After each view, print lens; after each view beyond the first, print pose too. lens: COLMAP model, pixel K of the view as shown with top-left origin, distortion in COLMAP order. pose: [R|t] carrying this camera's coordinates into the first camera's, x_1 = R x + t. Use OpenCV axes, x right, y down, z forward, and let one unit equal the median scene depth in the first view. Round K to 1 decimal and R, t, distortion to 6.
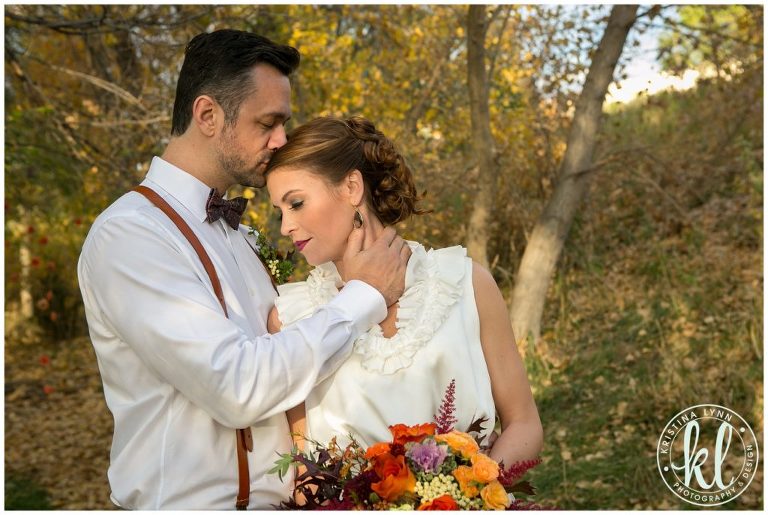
lens RADIAL K [[1129.1, 0, 383.9], [0, 1129.1, 257.7], [0, 0, 1]] dist [0.009918, 0.000000]
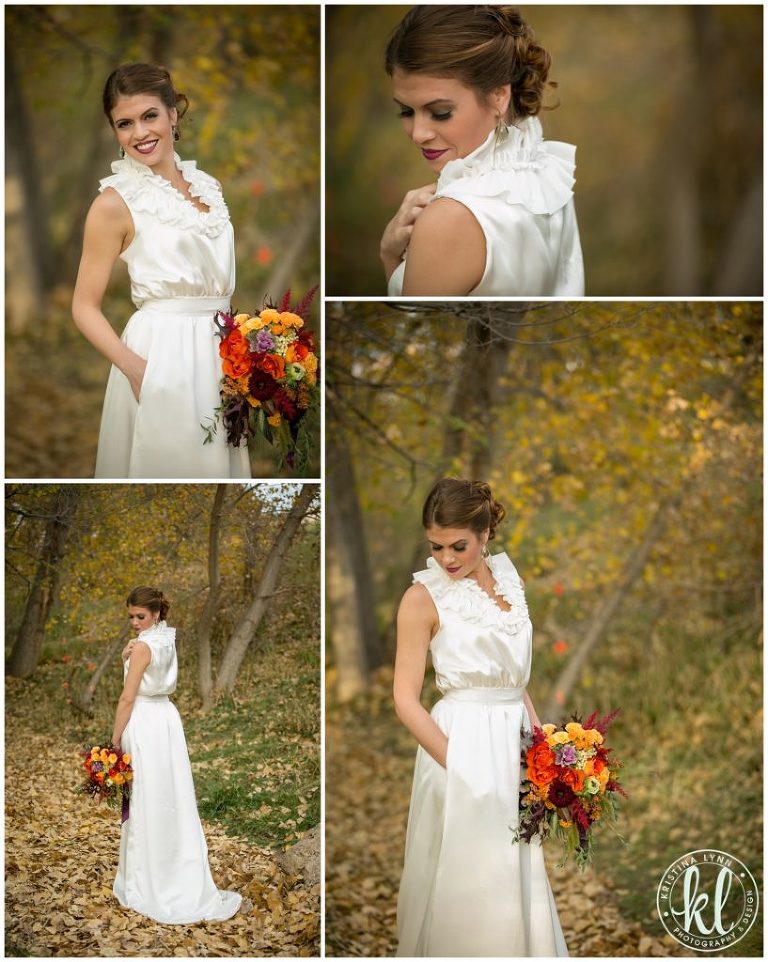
lens RADIAL K [[4859.2, 0, 384.0], [0, 4859.2, 481.2], [0, 0, 1]] dist [-0.208776, 0.000000]
pose [[0.984469, 0.104431, 0.141121, -0.727990], [-0.100251, 0.994295, -0.036429, 0.002848], [-0.144121, 0.021716, 0.989322, -6.483007]]
